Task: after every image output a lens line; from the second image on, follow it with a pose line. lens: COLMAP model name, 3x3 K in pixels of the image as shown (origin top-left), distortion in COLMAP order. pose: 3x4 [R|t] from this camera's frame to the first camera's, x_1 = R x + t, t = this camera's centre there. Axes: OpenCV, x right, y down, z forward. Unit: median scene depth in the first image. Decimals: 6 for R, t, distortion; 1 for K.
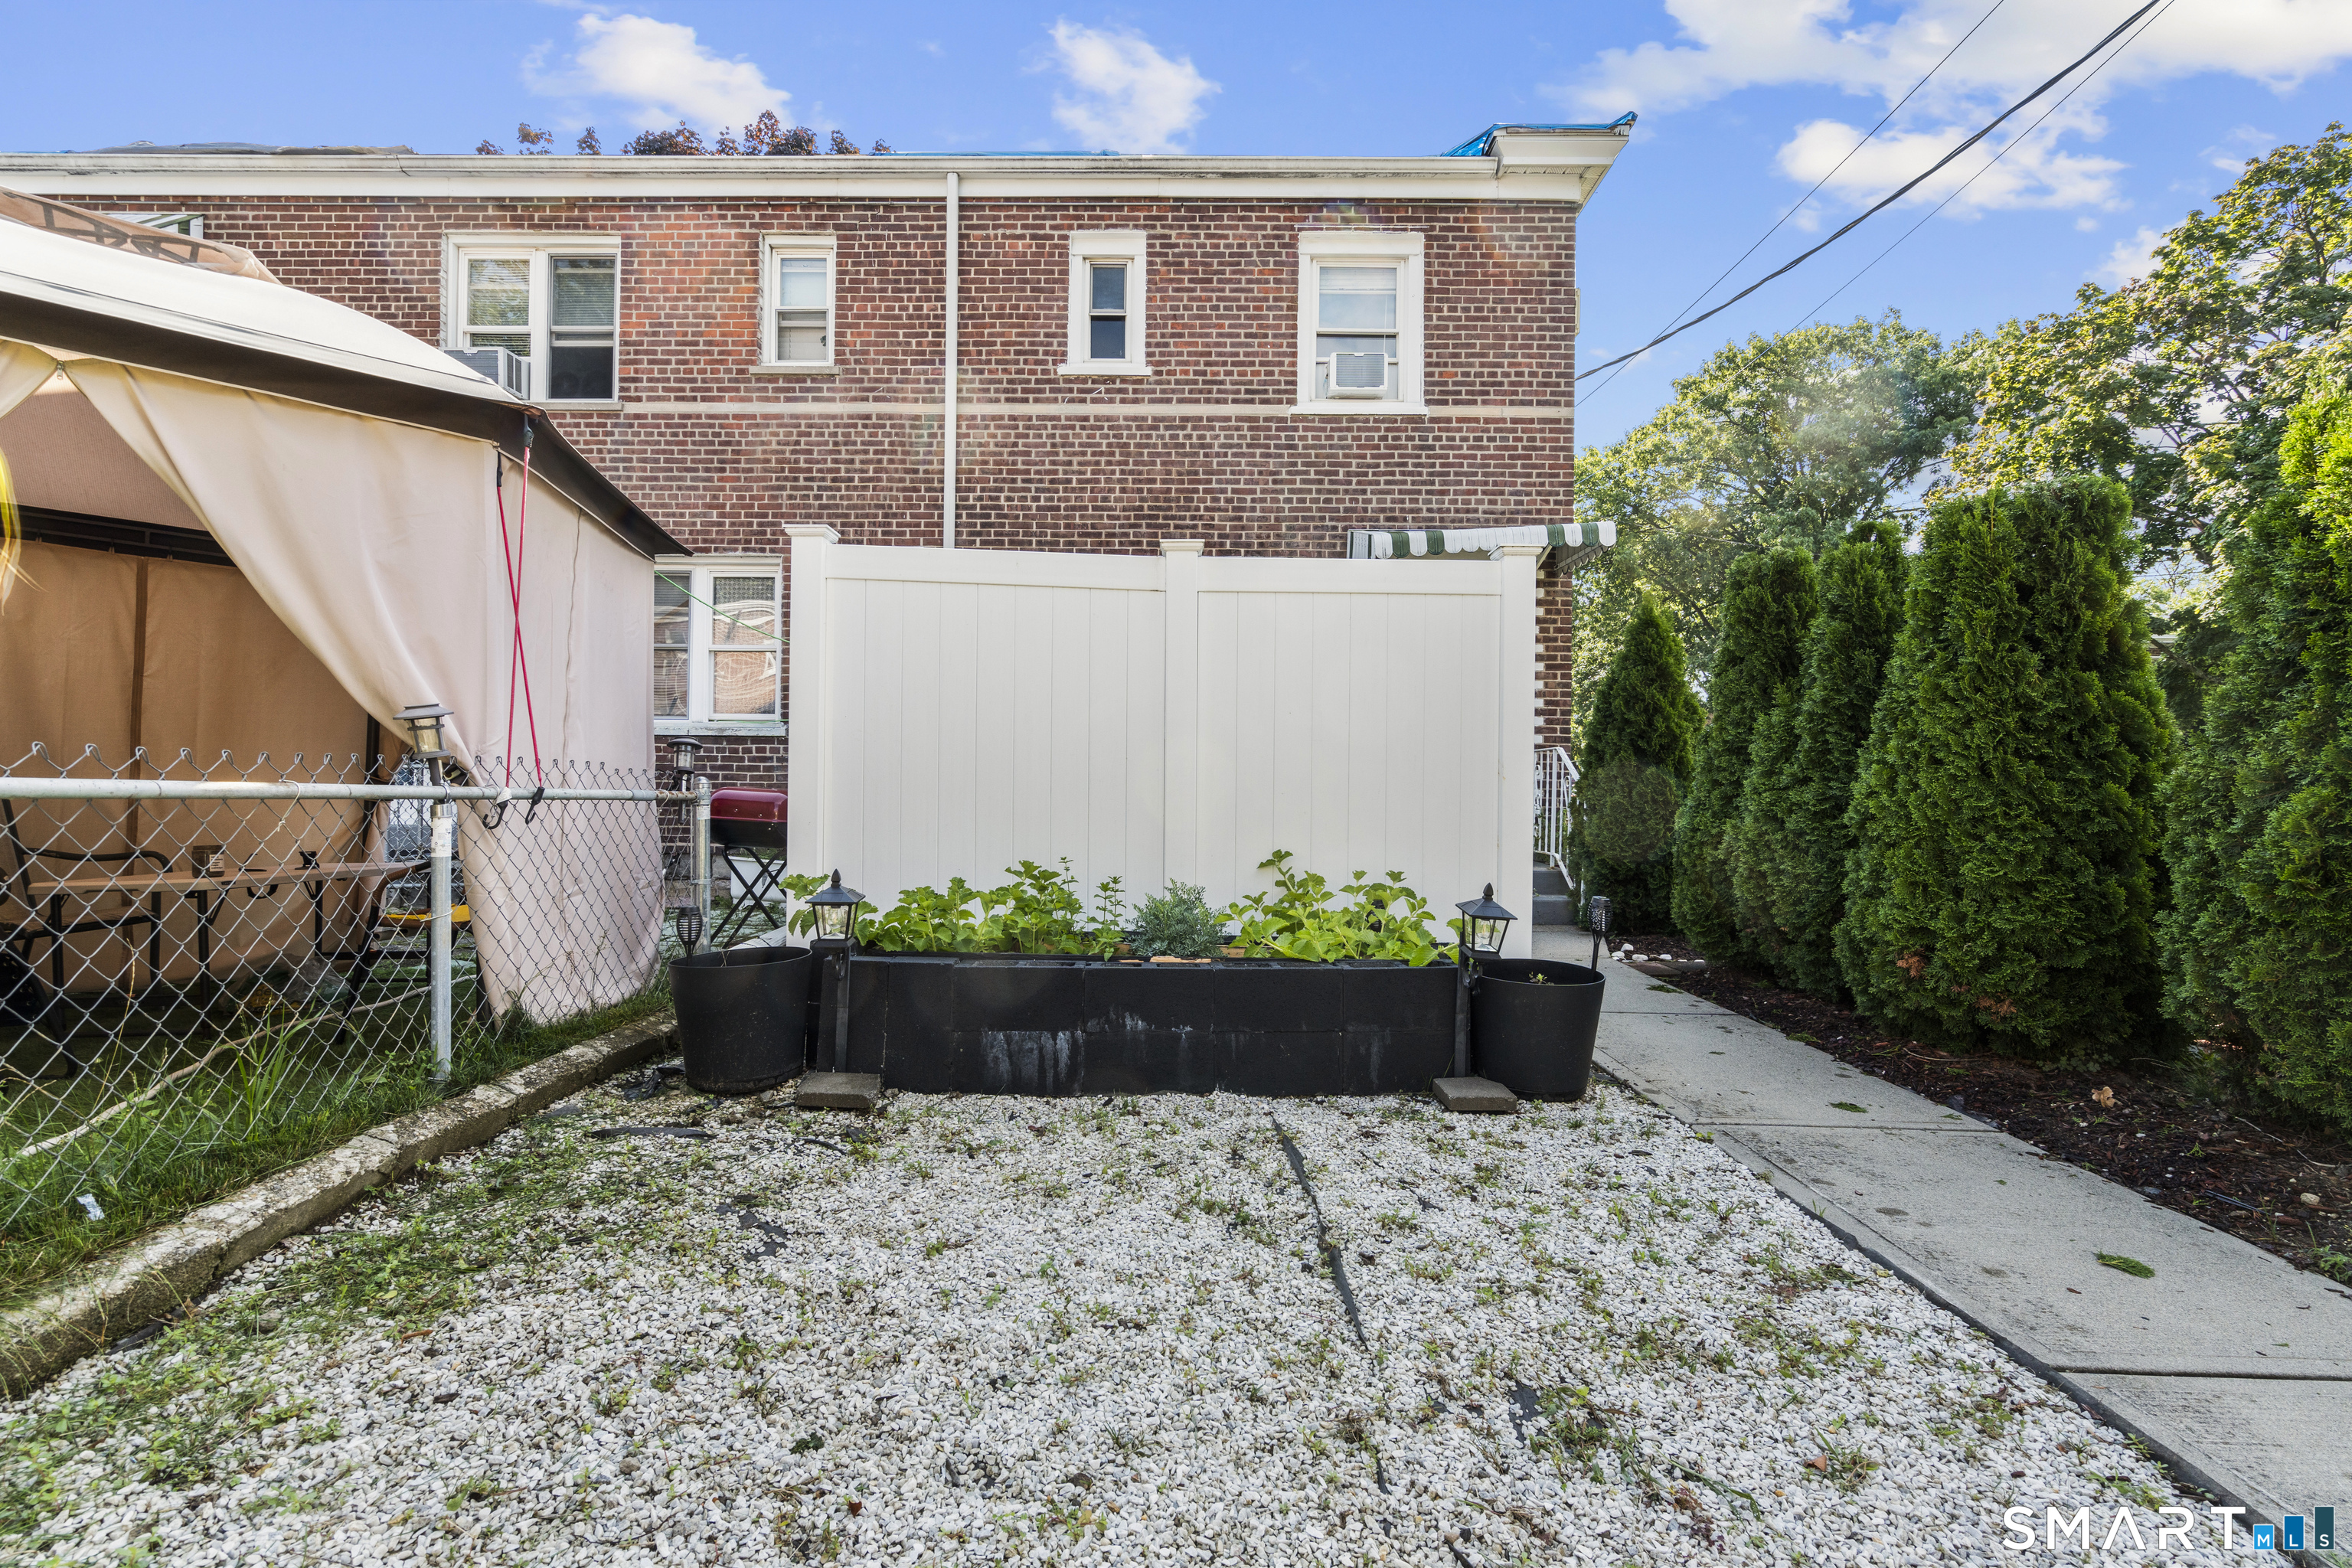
lens RADIAL K [[1051.9, 0, 1174.5], [0, 1051.9, 782.4], [0, 0, 1]] dist [-0.006343, 0.003350]
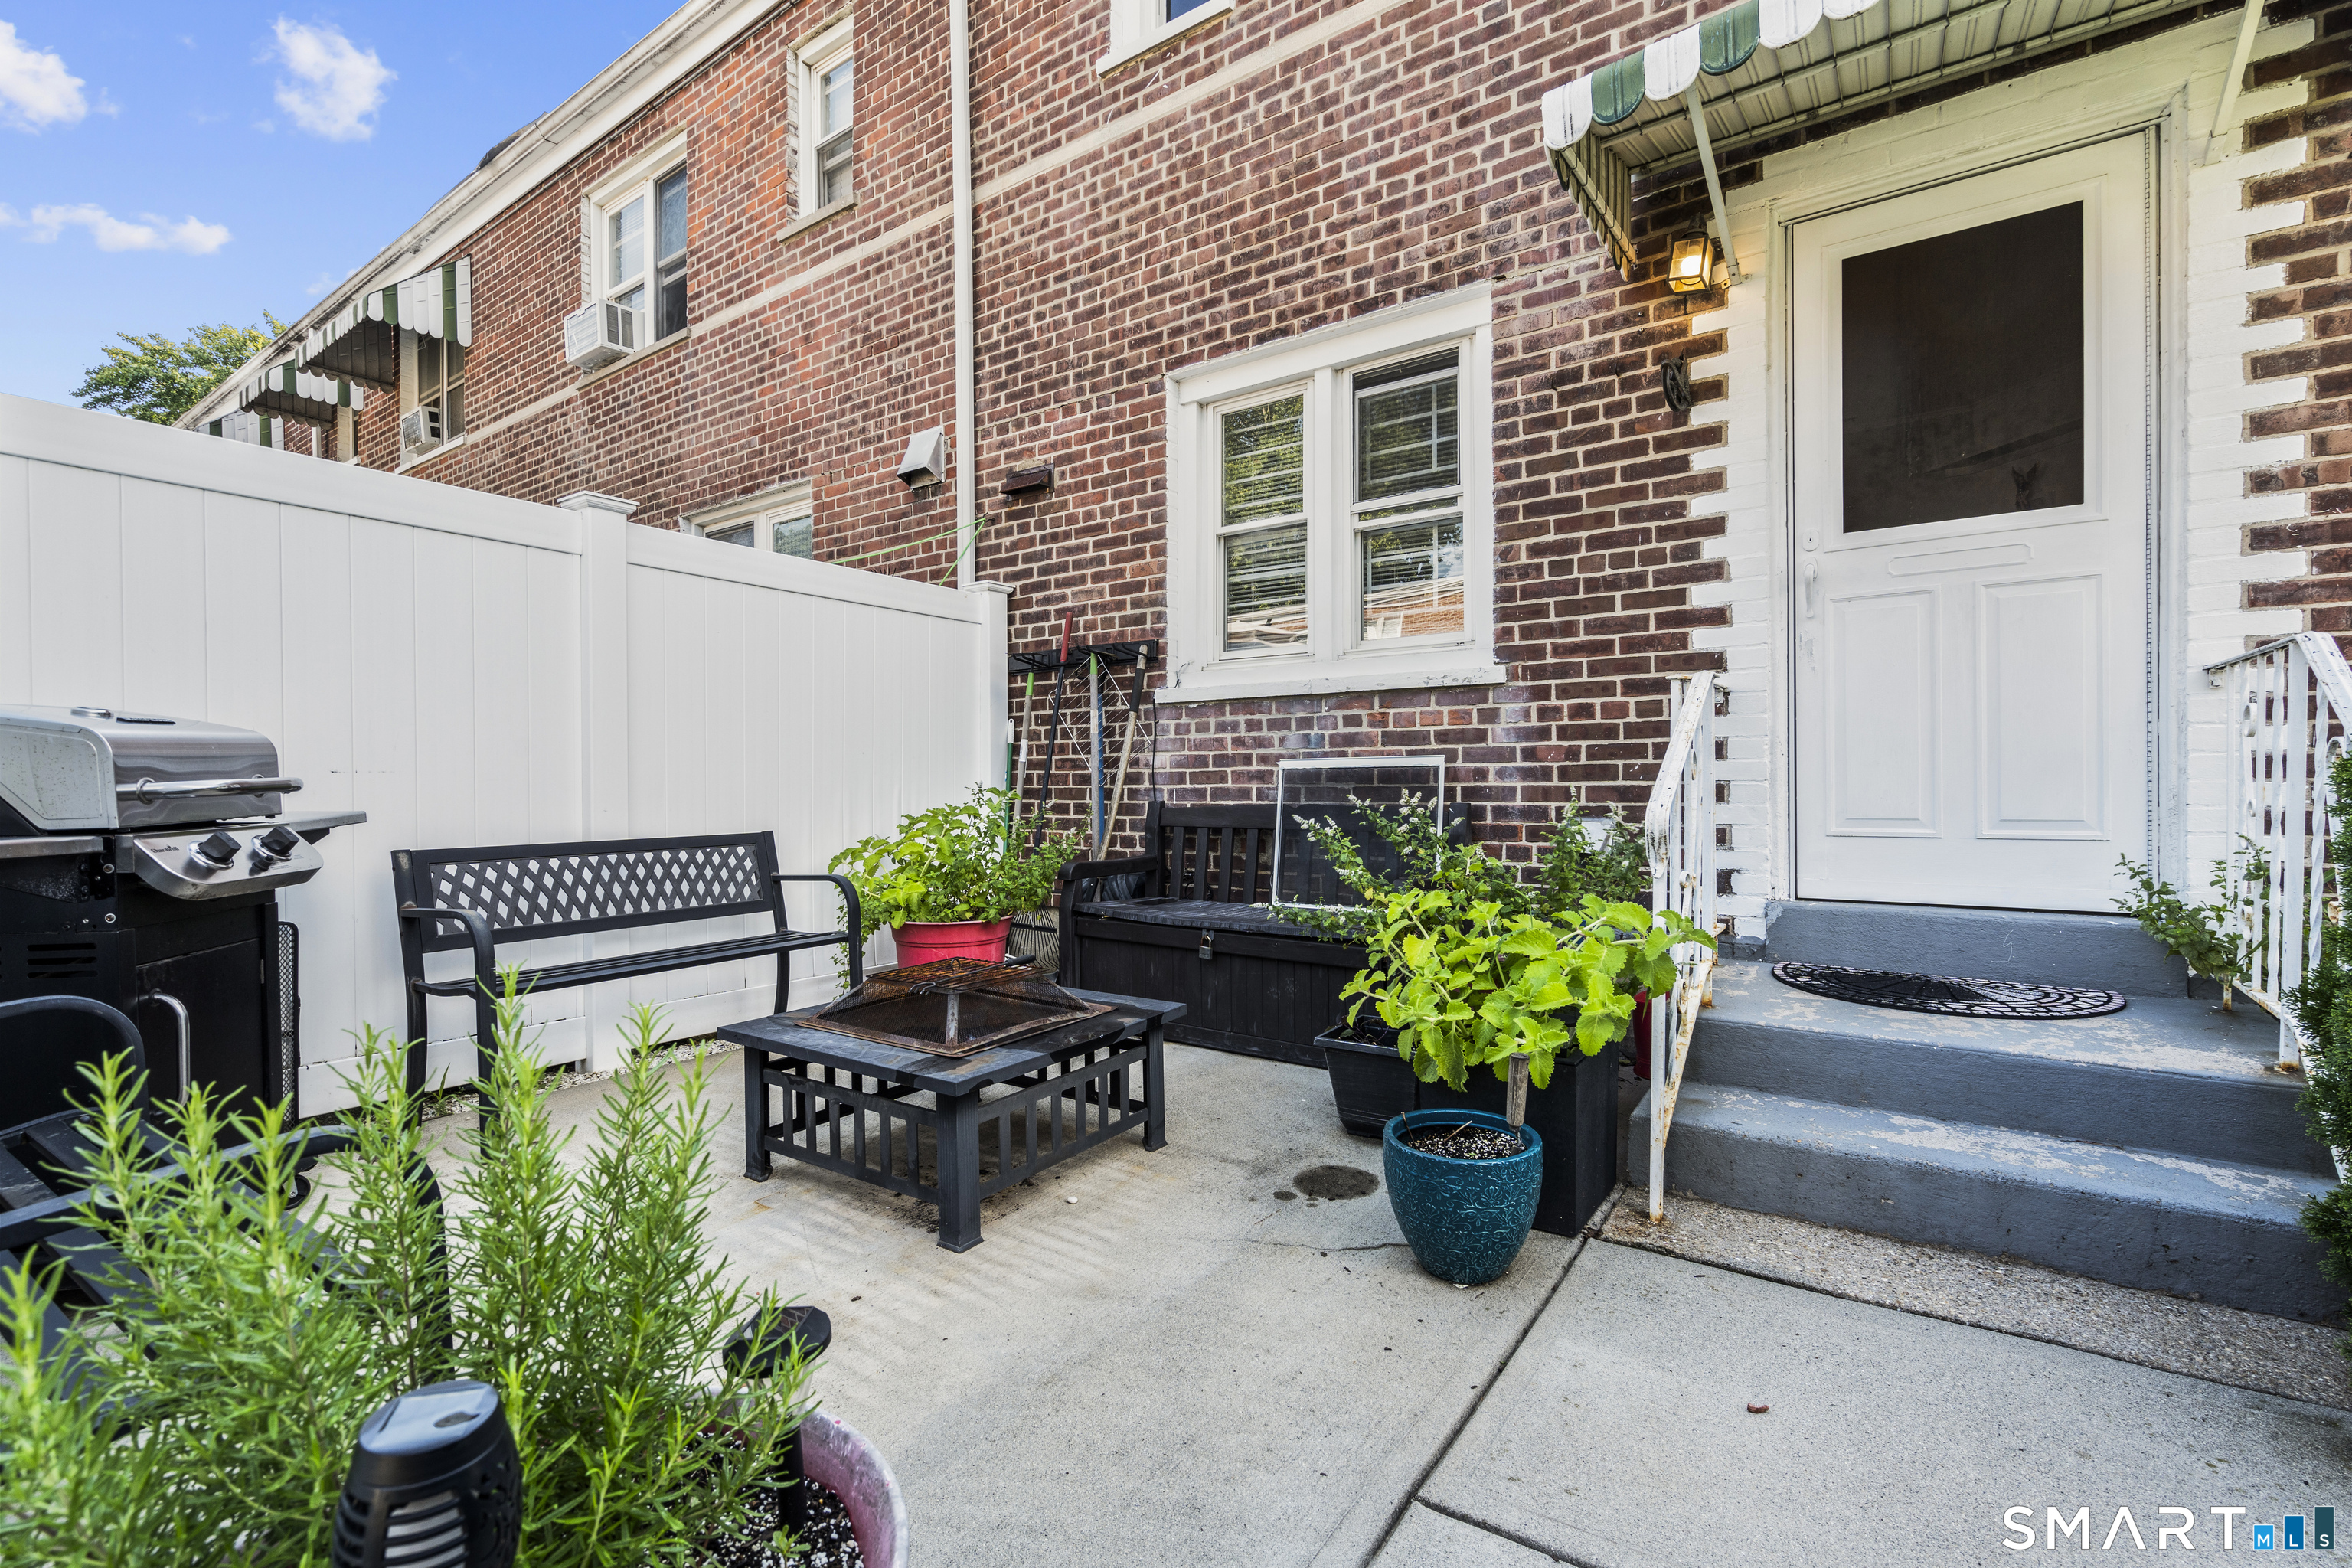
lens RADIAL K [[1051.9, 0, 1176.2], [0, 1051.9, 788.0], [0, 0, 1]] dist [-0.006343, 0.003350]
pose [[0.817654, -0.013182, -0.575559, 0.252424], [0.023445, 0.999671, 0.010410, -0.002546], [0.575232, -0.022005, 0.817694, 0.545465]]
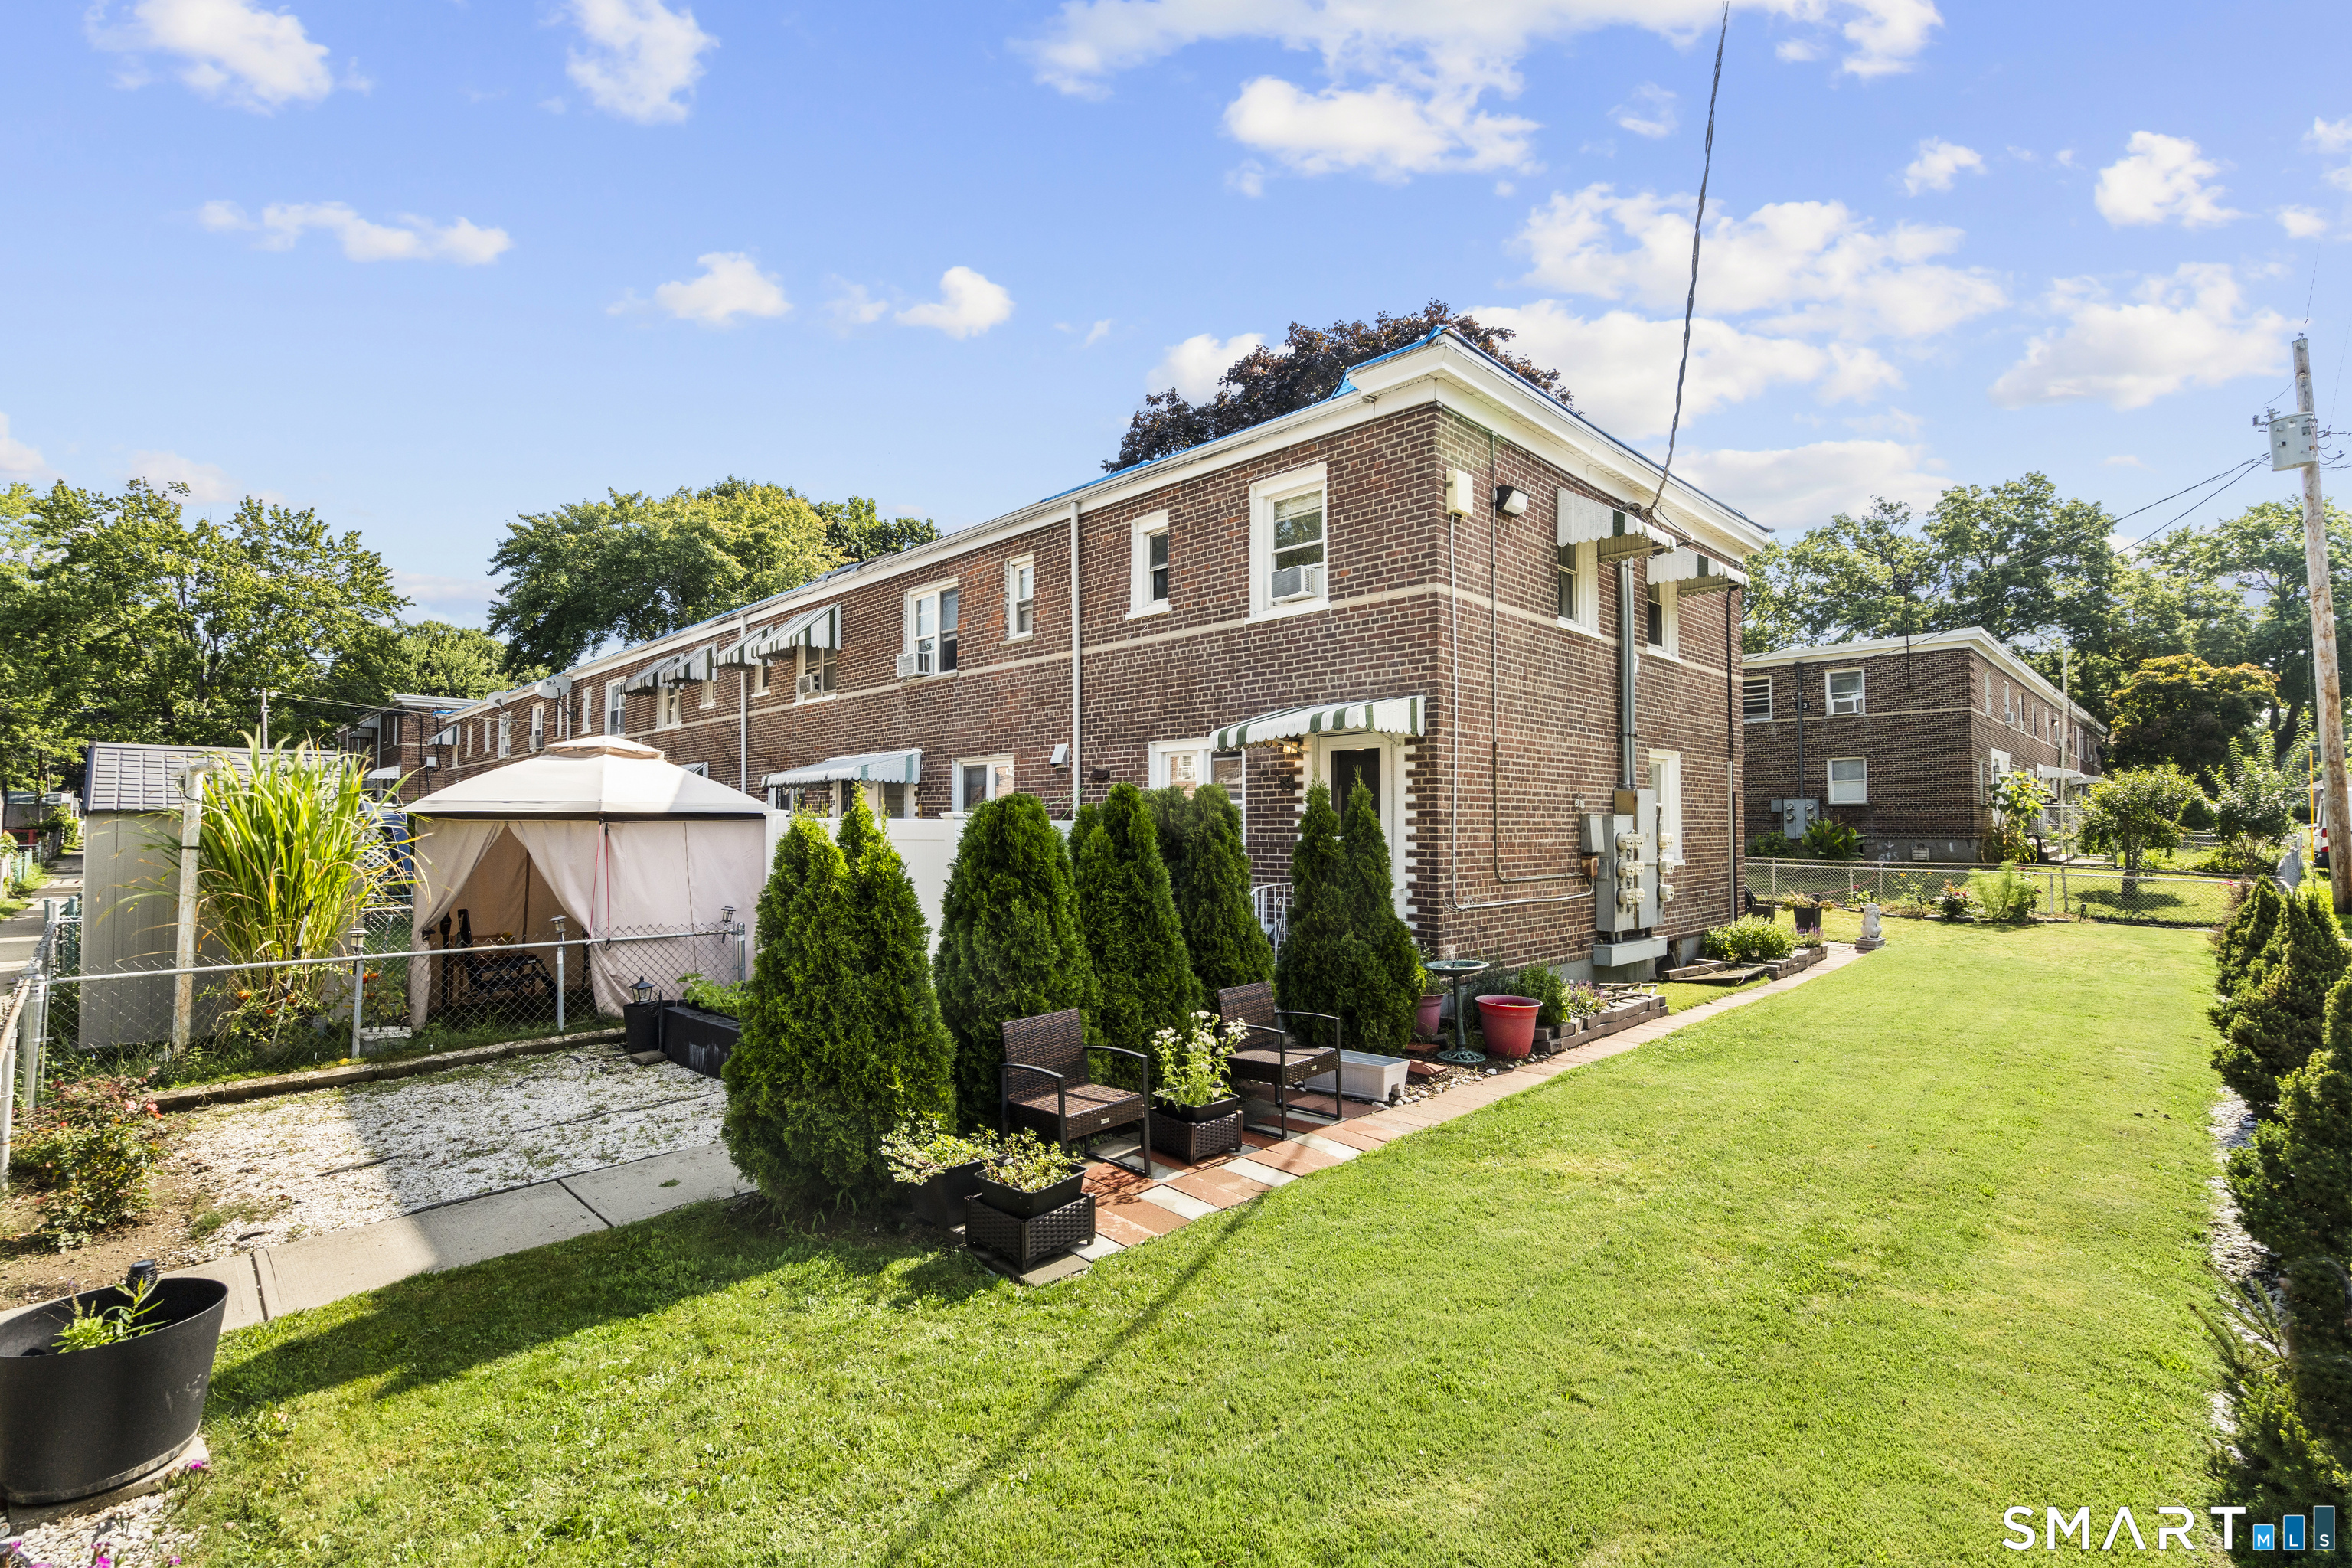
lens RADIAL K [[1051.9, 0, 1174.8], [0, 1051.9, 784.6], [0, 0, 1]] dist [-0.006343, 0.003350]
pose [[0.714808, -0.039112, -0.698227, 0.954881], [0.022169, 0.999200, -0.033275, -0.108976], [0.698970, 0.008307, 0.715103, 0.000940]]
